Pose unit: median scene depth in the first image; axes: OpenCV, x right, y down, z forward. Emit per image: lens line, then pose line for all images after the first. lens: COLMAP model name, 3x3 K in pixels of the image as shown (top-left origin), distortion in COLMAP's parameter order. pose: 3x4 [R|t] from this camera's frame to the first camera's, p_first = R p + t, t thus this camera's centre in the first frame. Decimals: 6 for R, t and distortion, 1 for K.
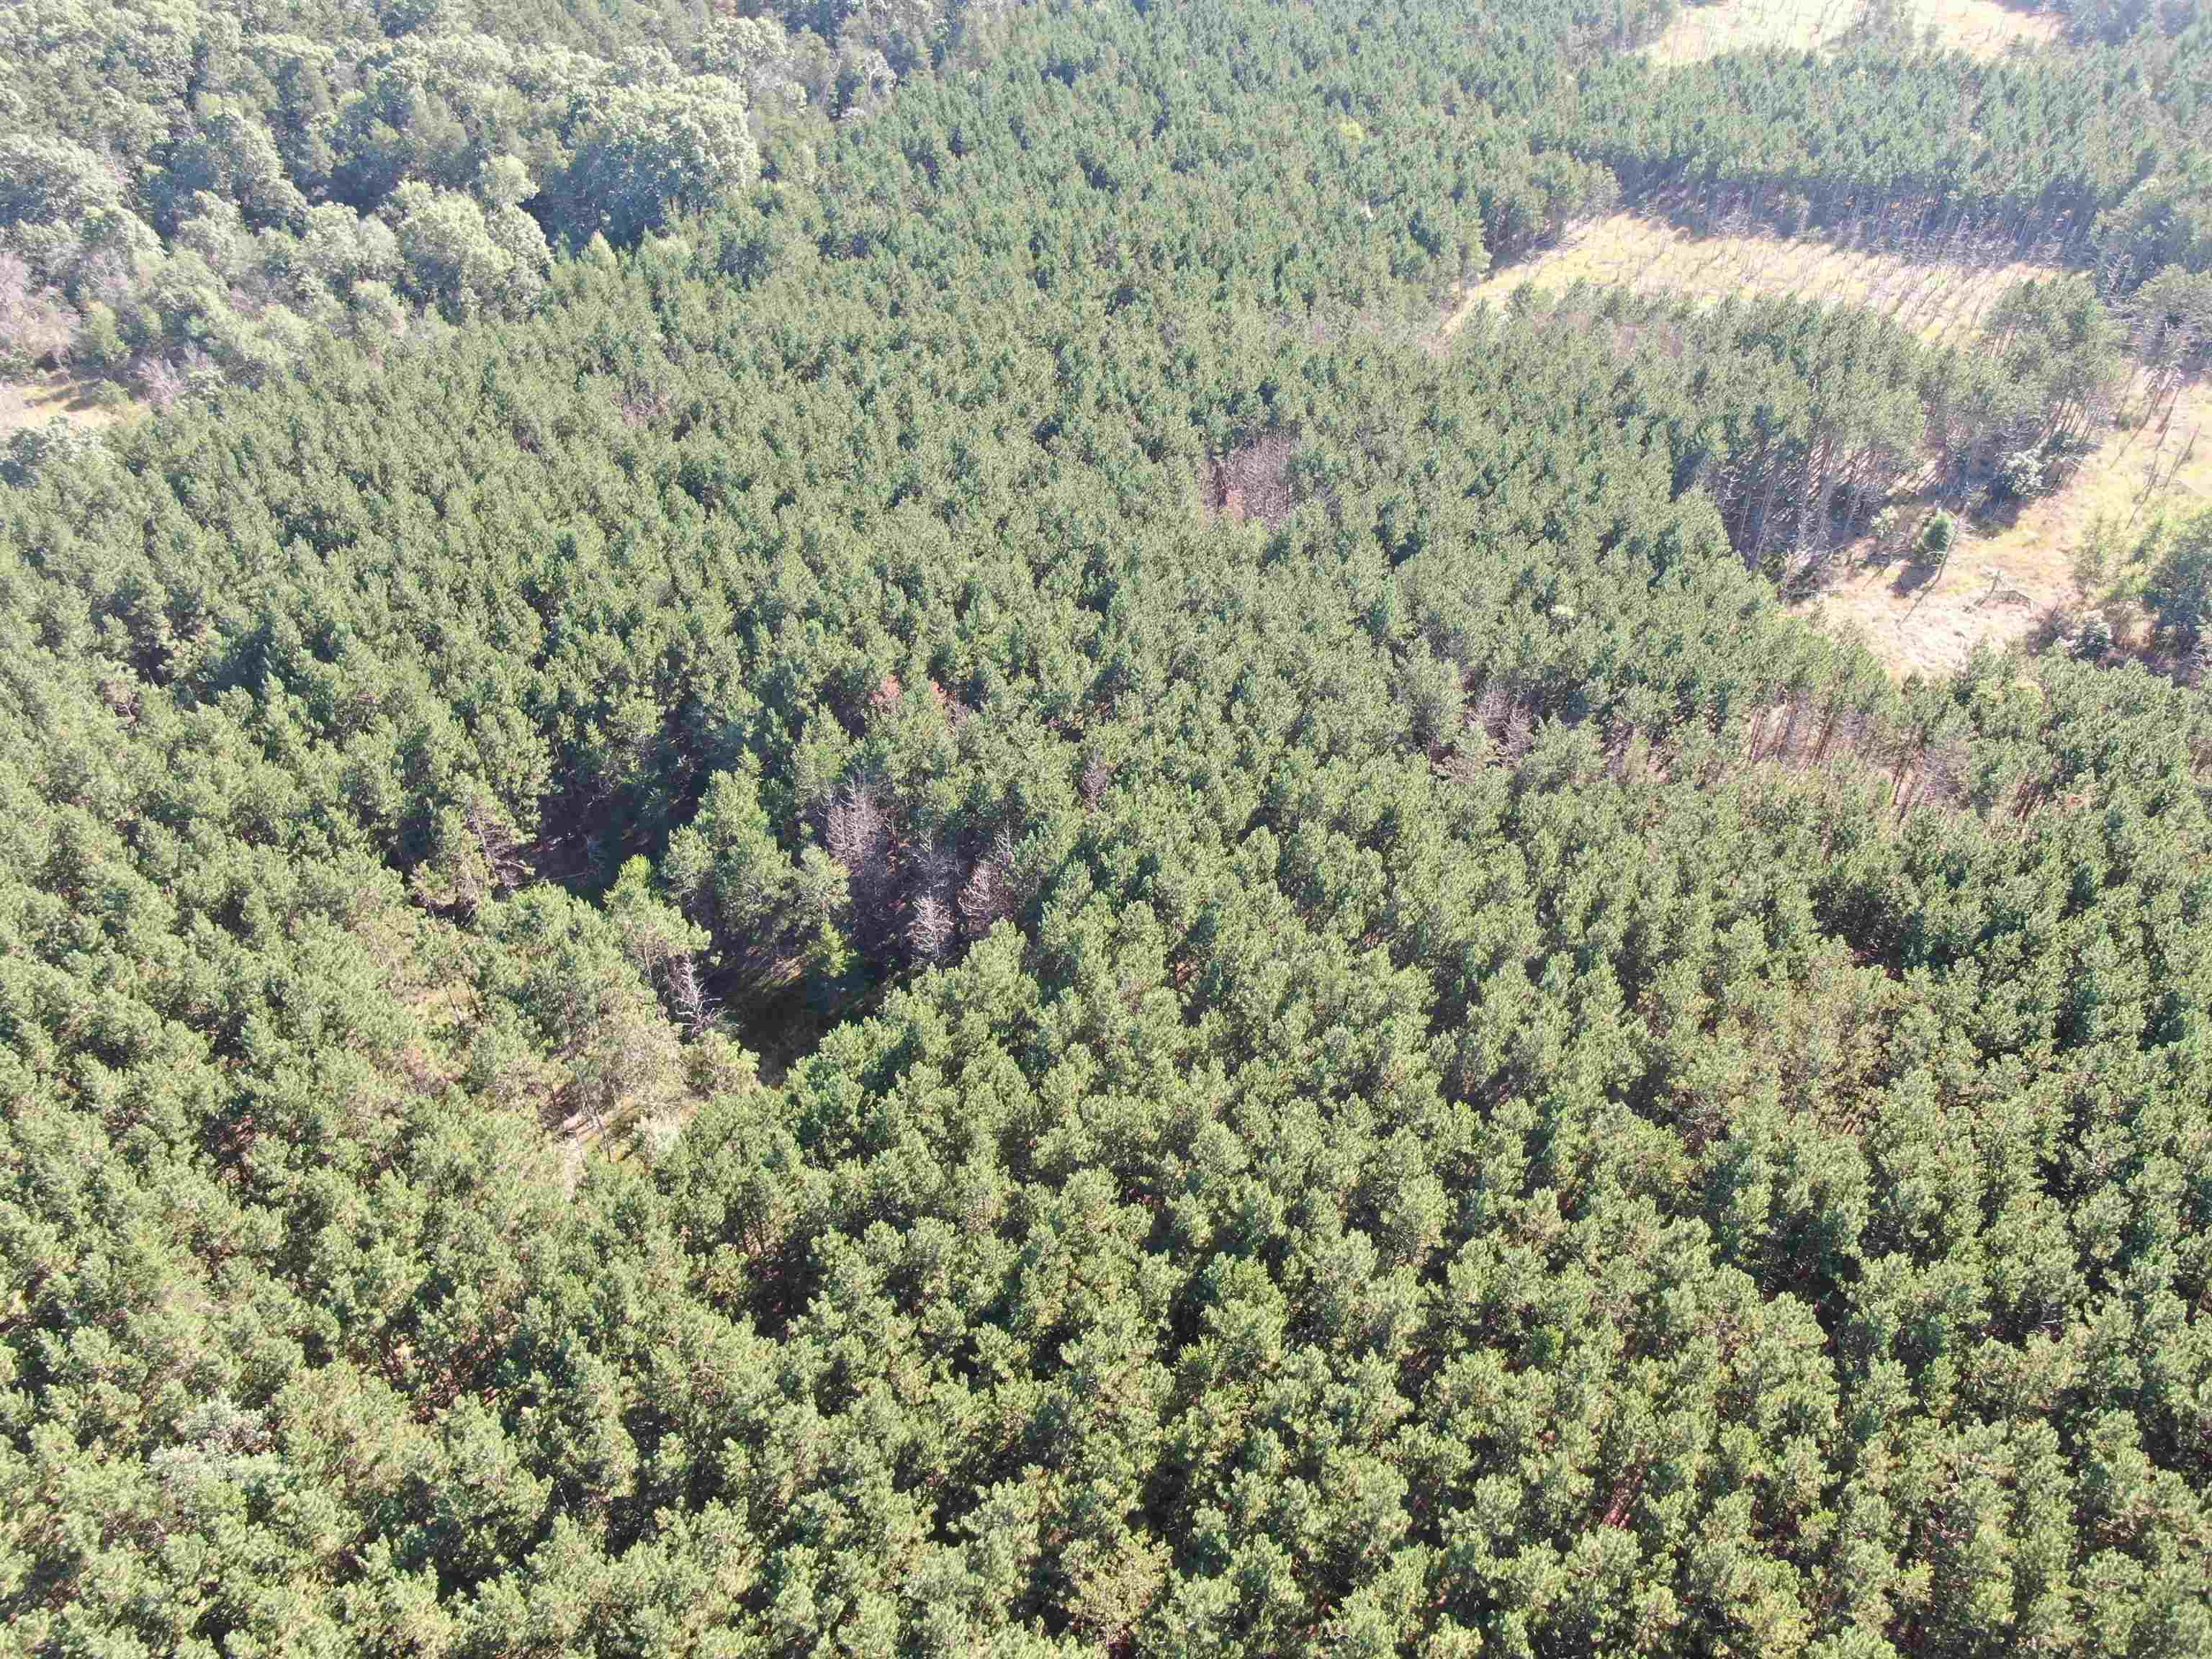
lens RADIAL K [[1607.7, 0, 1109.6], [0, 1607.7, 829.0], [0, 0, 1]] dist [-0.016529, 0.005026]
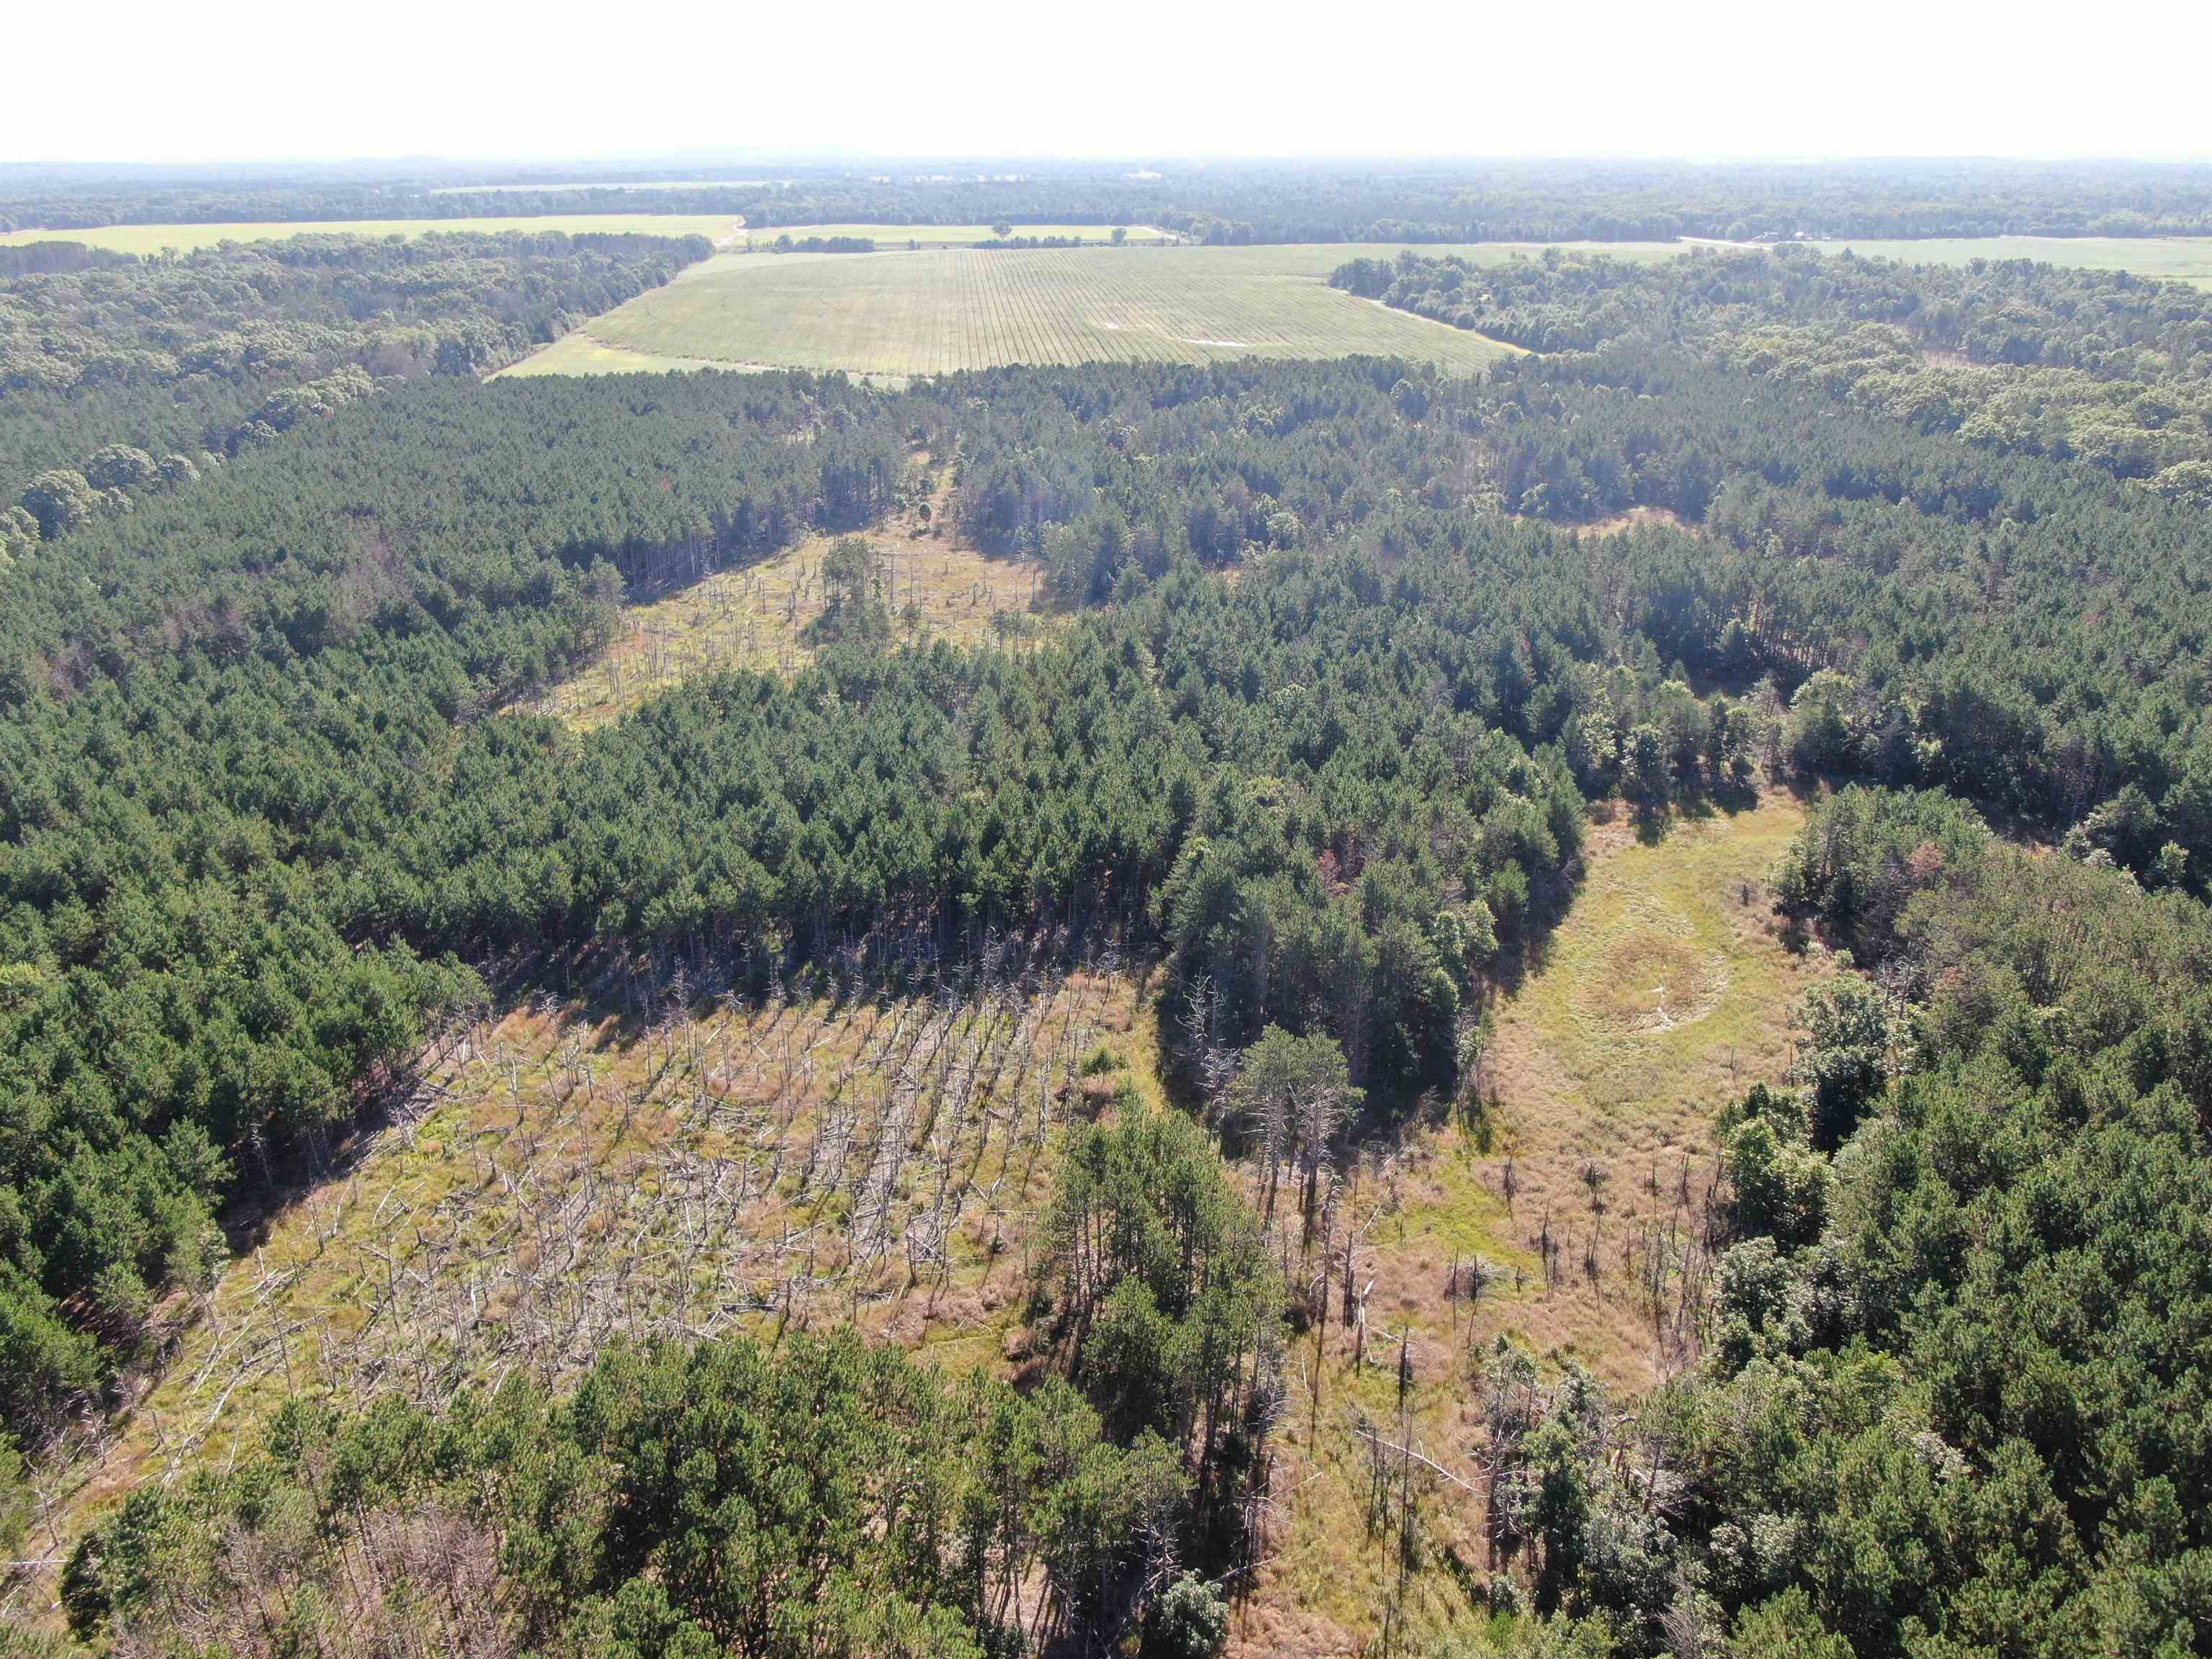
lens RADIAL K [[1607.7, 0, 1109.6], [0, 1607.7, 829.0], [0, 0, 1]] dist [-0.016529, 0.005026]
pose [[0.864188, -0.194079, 0.464233, 0.246762], [0.309531, 0.932444, -0.186384, -0.262998], [-0.396698, 0.304766, 0.865880, 0.331224]]
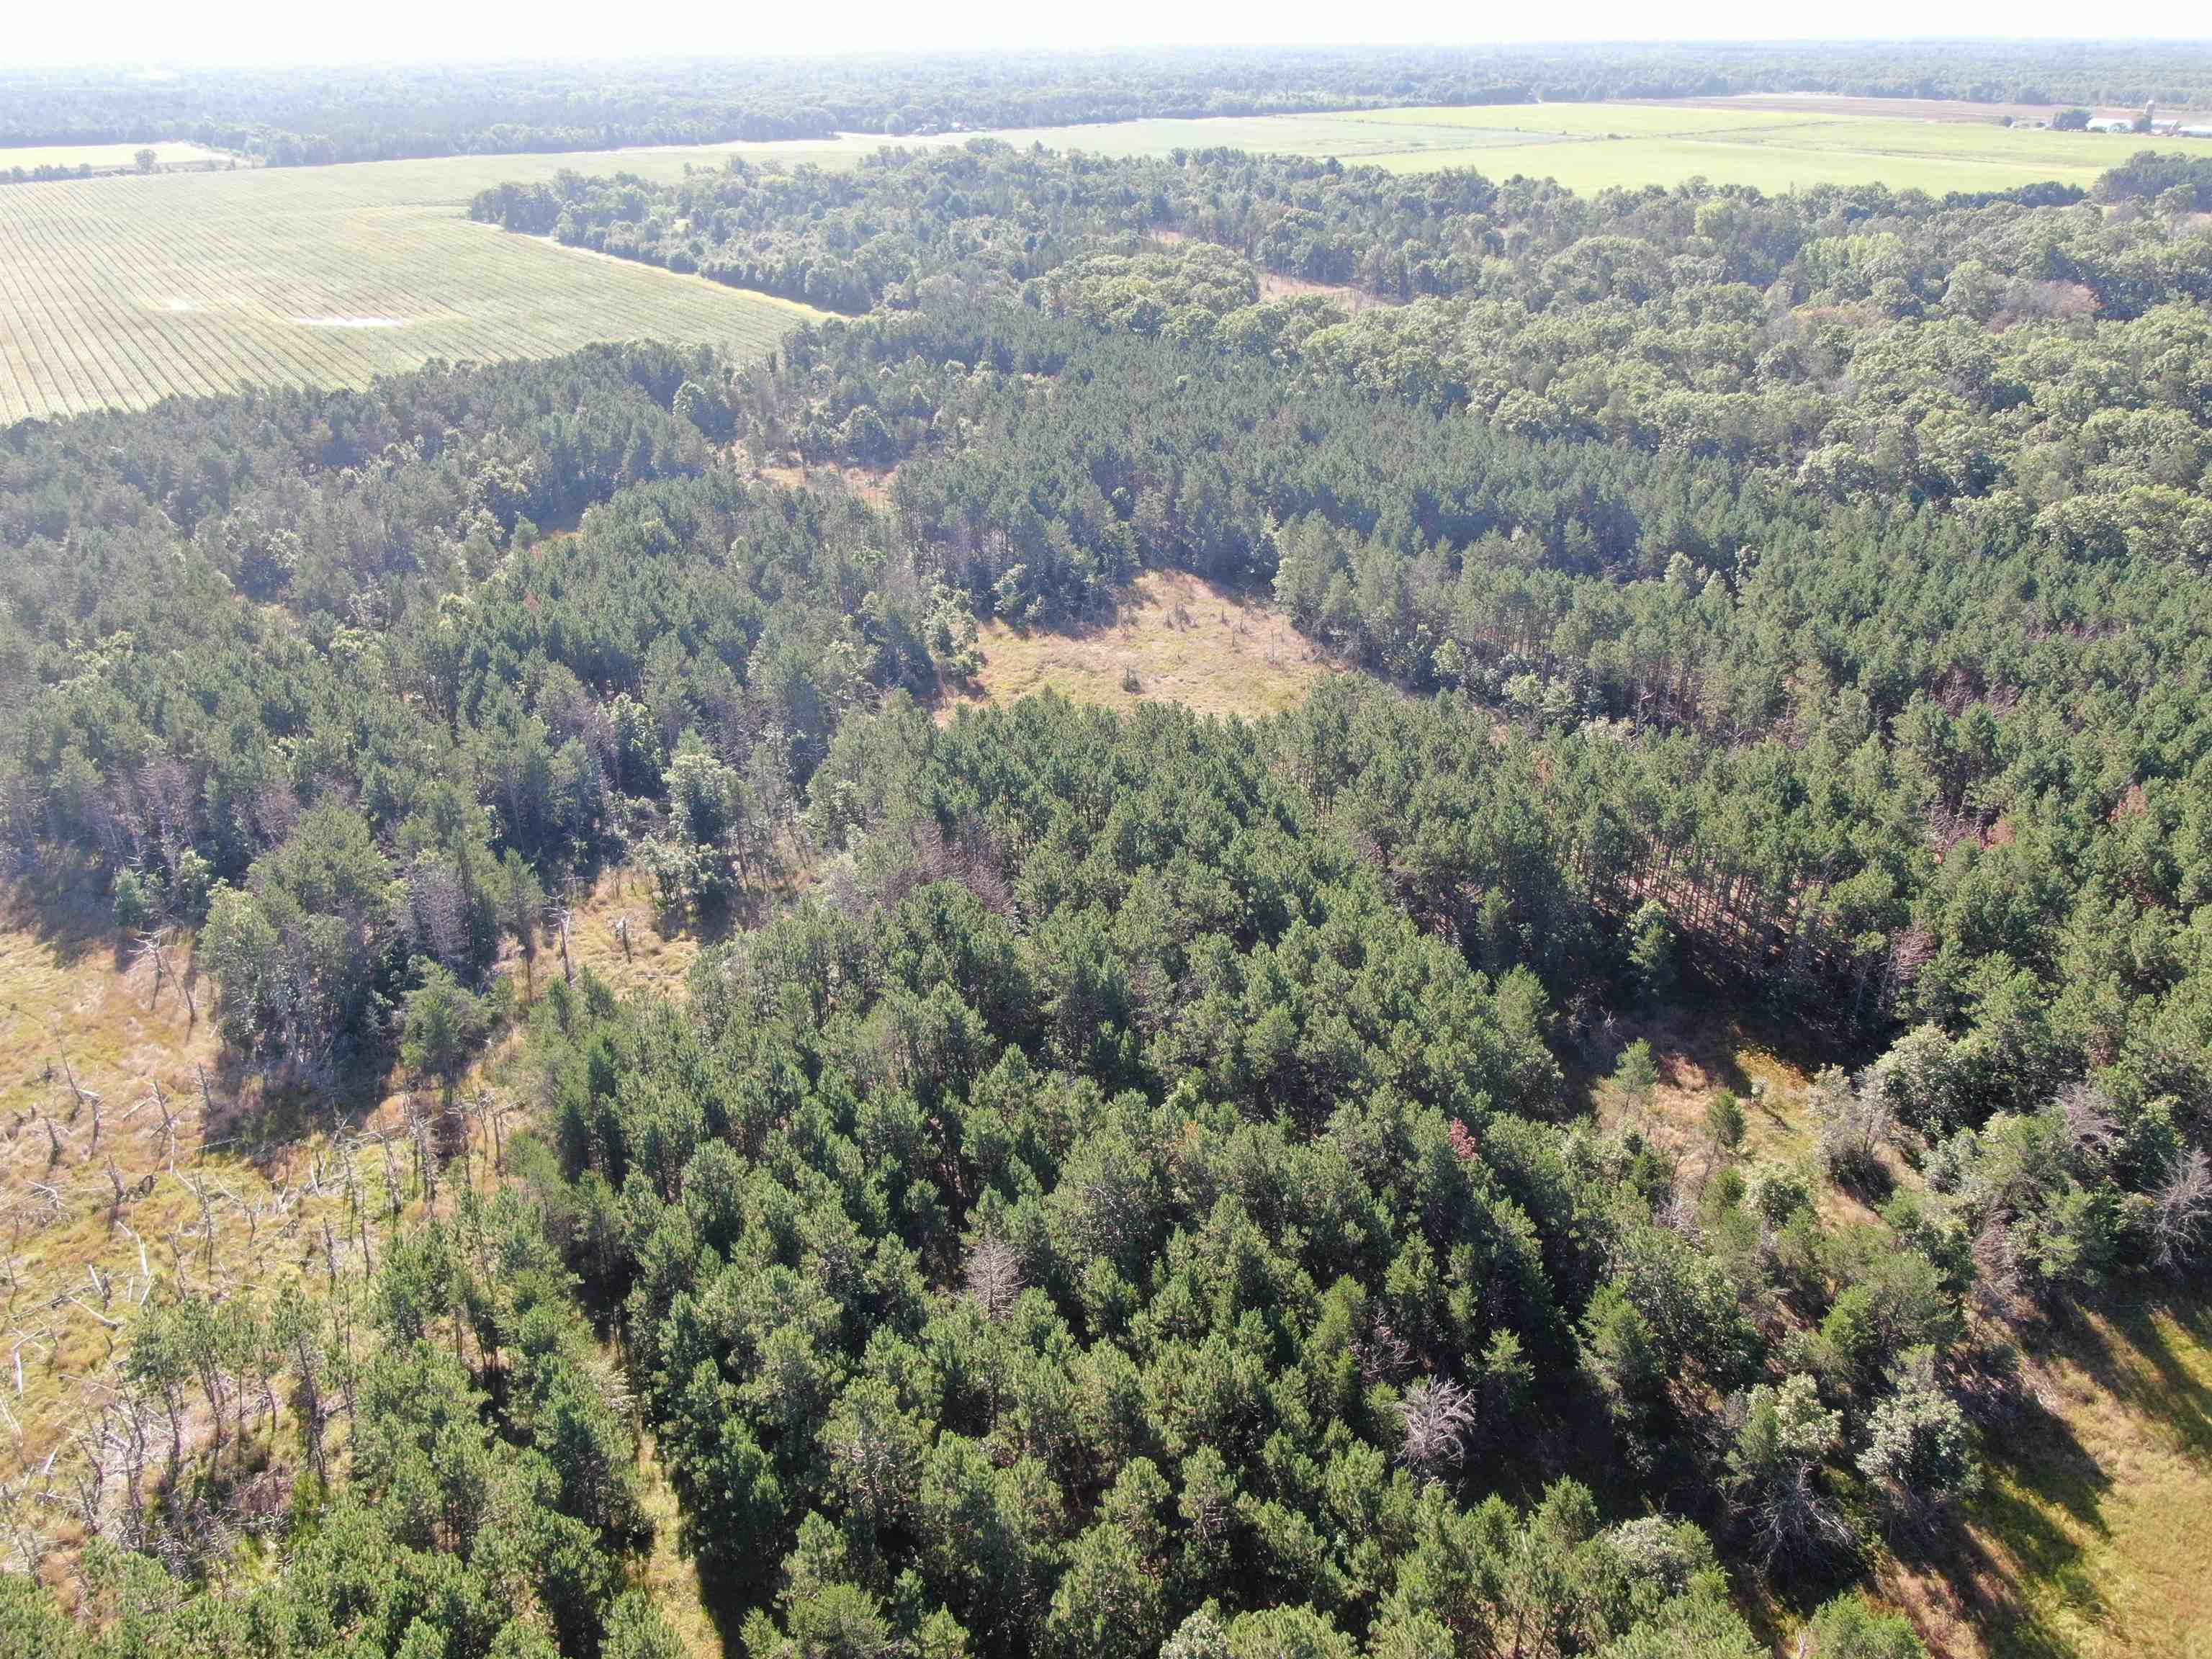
lens RADIAL K [[1607.7, 0, 1109.6], [0, 1607.7, 829.0], [0, 0, 1]] dist [-0.016529, 0.005026]
pose [[0.502094, -0.384837, 0.774469, 0.560023], [0.538384, 0.839925, 0.068324, -0.609799], [-0.676790, 0.382657, 0.628911, 0.770181]]
